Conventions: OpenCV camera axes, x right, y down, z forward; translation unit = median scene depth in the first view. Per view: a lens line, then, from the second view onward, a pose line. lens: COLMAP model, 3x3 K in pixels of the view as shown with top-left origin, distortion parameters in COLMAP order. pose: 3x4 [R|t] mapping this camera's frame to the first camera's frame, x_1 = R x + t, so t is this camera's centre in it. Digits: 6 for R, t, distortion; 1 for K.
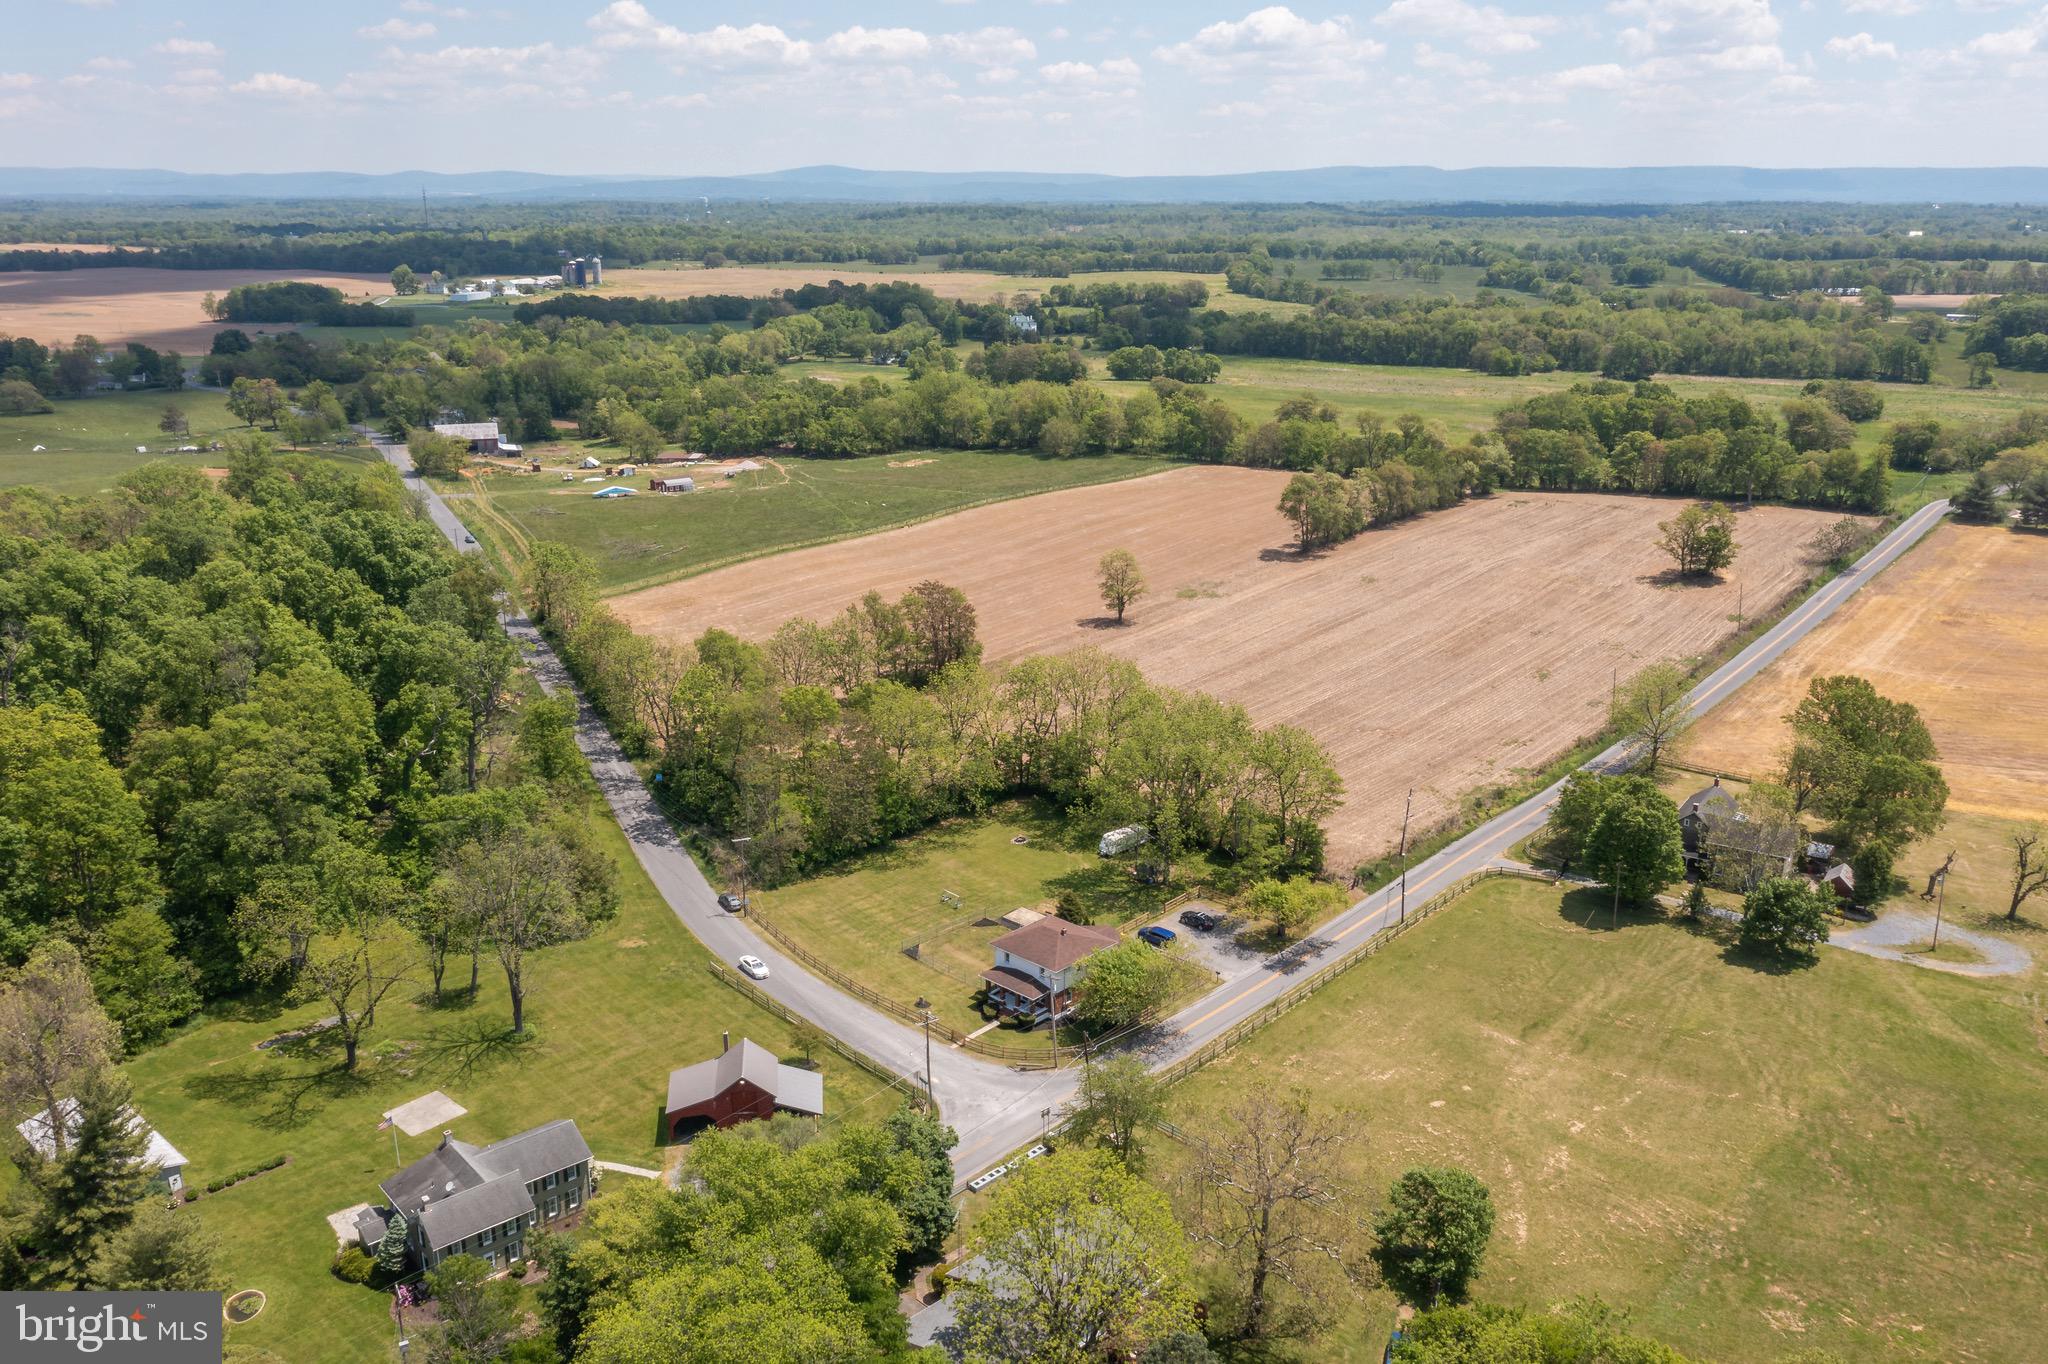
lens RADIAL K [[1622.8, 0, 1027.3], [0, 1622.8, 683.4], [0, 0, 1]] dist [-0.021609, 0.008853]
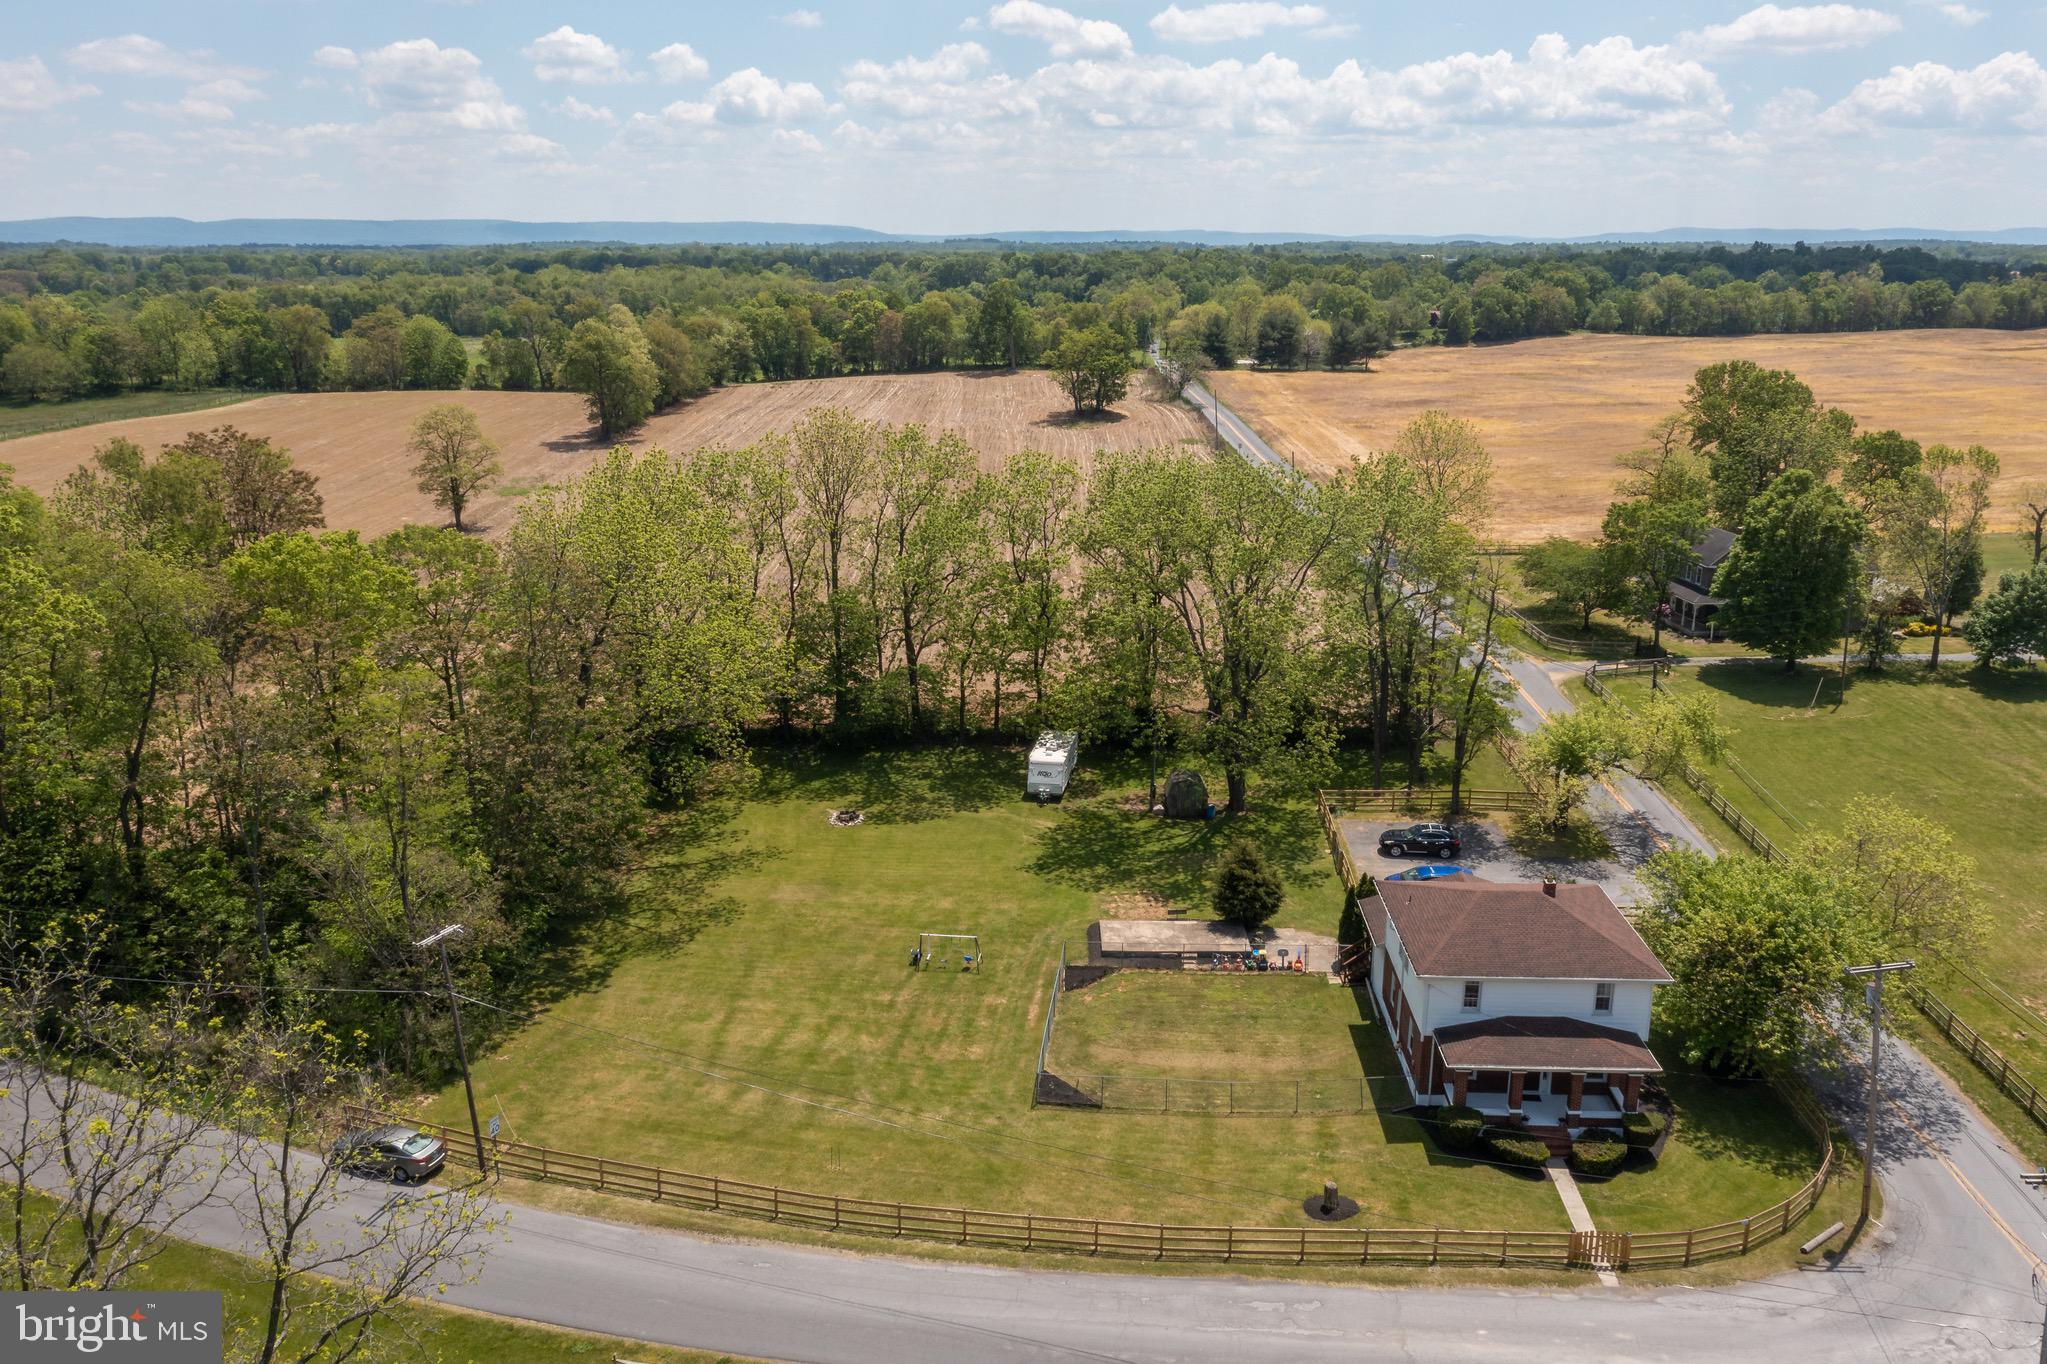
lens RADIAL K [[1622.0, 0, 1032.1], [0, 1622.0, 674.8], [0, 0, 1]] dist [-0.021609, 0.008853]
pose [[0.757242, -0.165441, 0.631834, -0.152735], [0.190000, 0.981348, 0.029247, 0.033841], [-0.624888, 0.097902, 0.774551, 0.383024]]
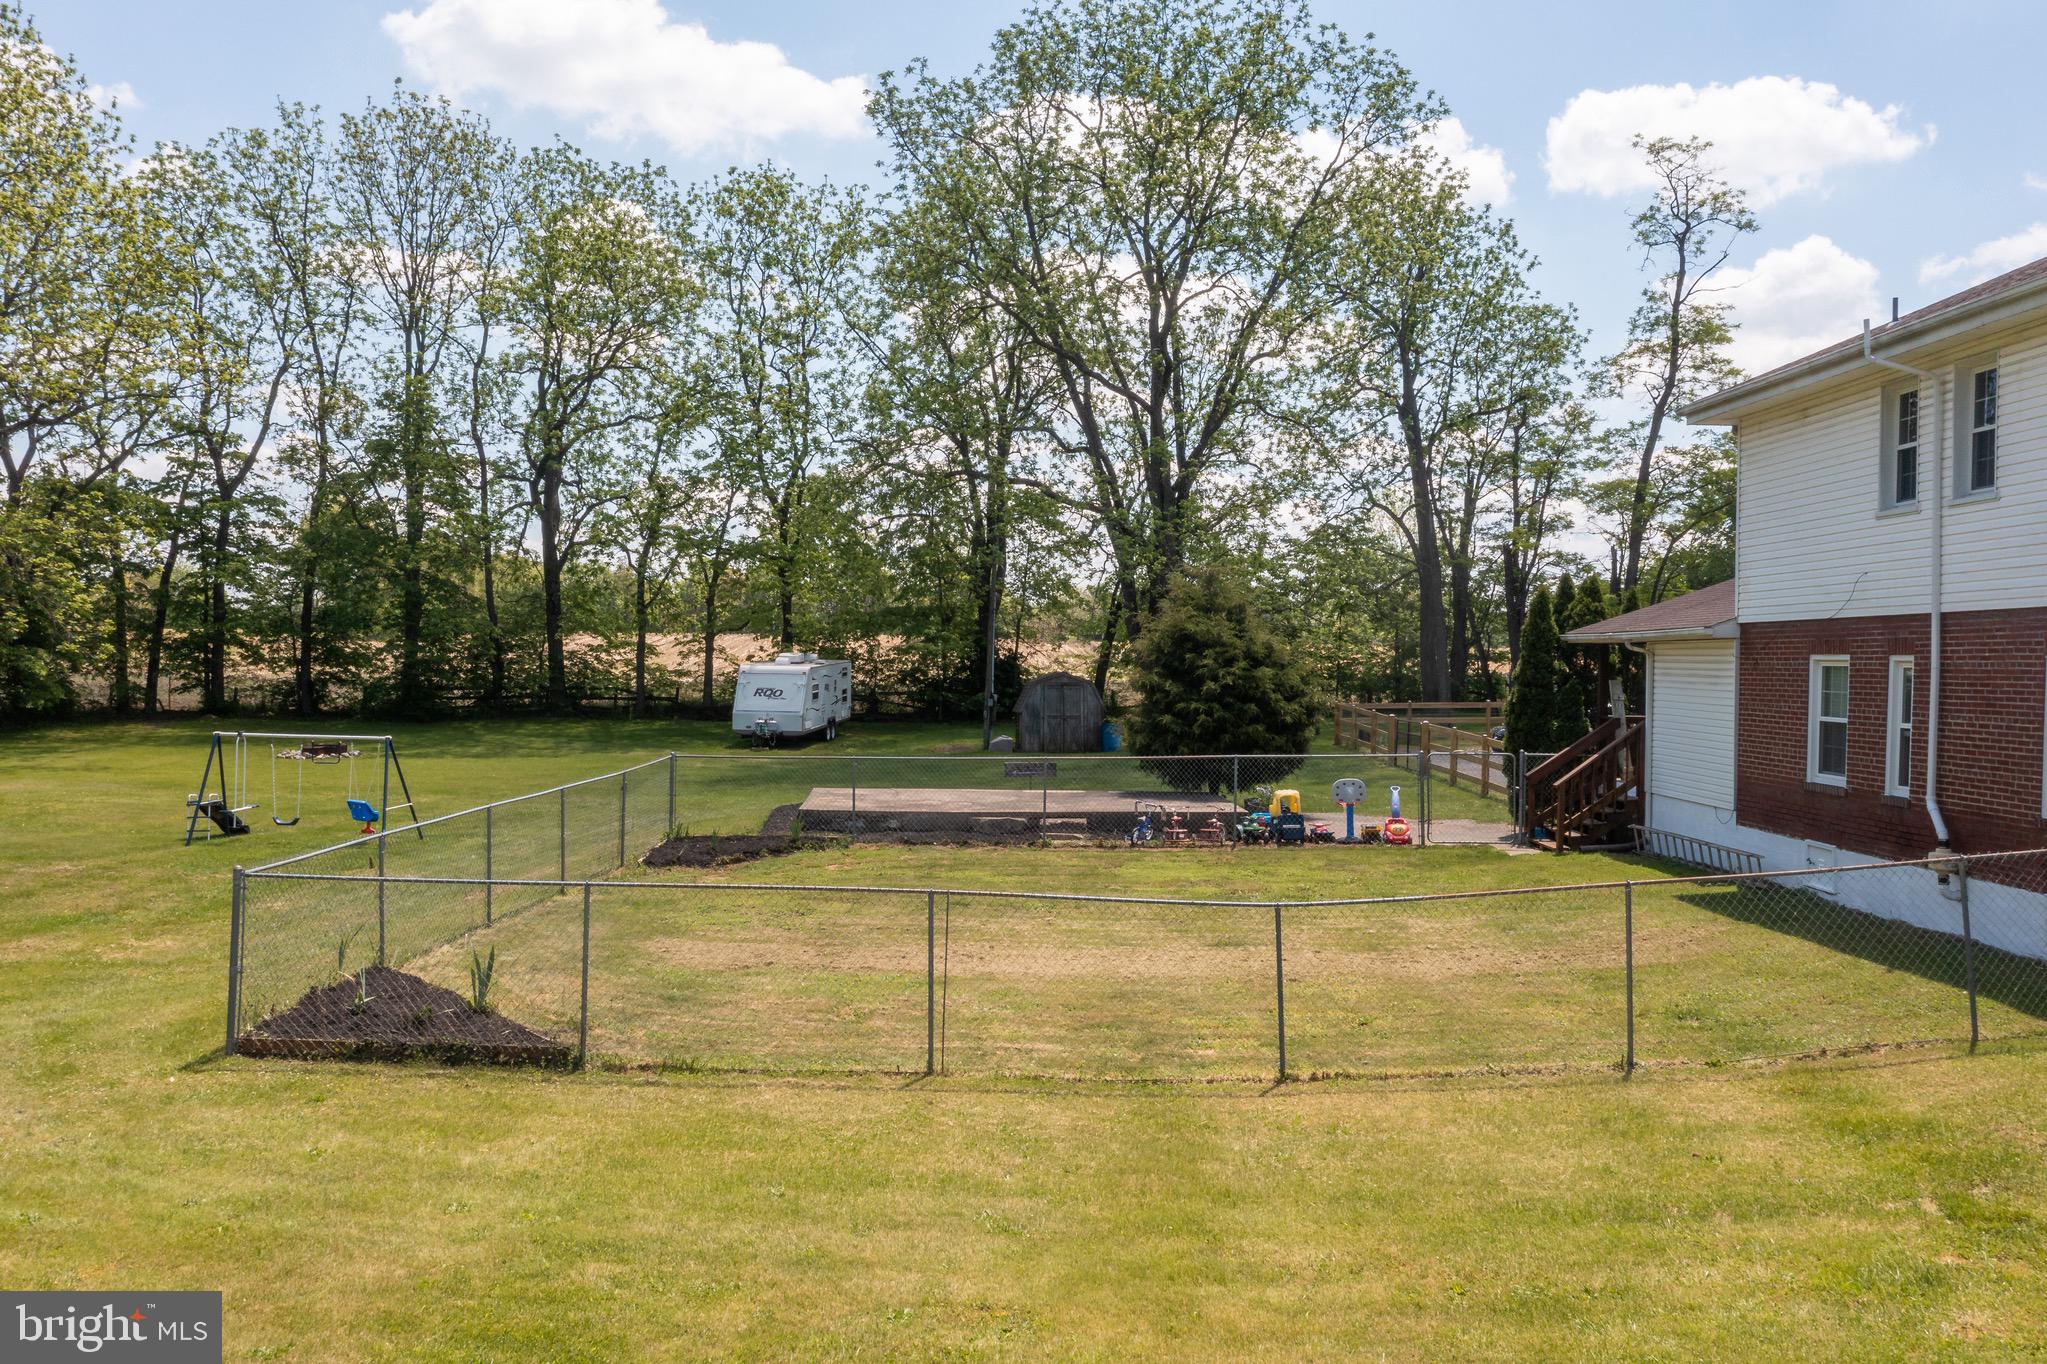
lens RADIAL K [[1622.0, 0, 1017.1], [0, 1622.0, 678.6], [0, 0, 1]] dist [-0.021609, 0.008853]
pose [[0.716664, -0.001197, 0.697417, -0.053101], [0.193545, 0.961061, -0.197236, 0.090964], [-0.670024, 0.276334, 0.688990, 0.496659]]
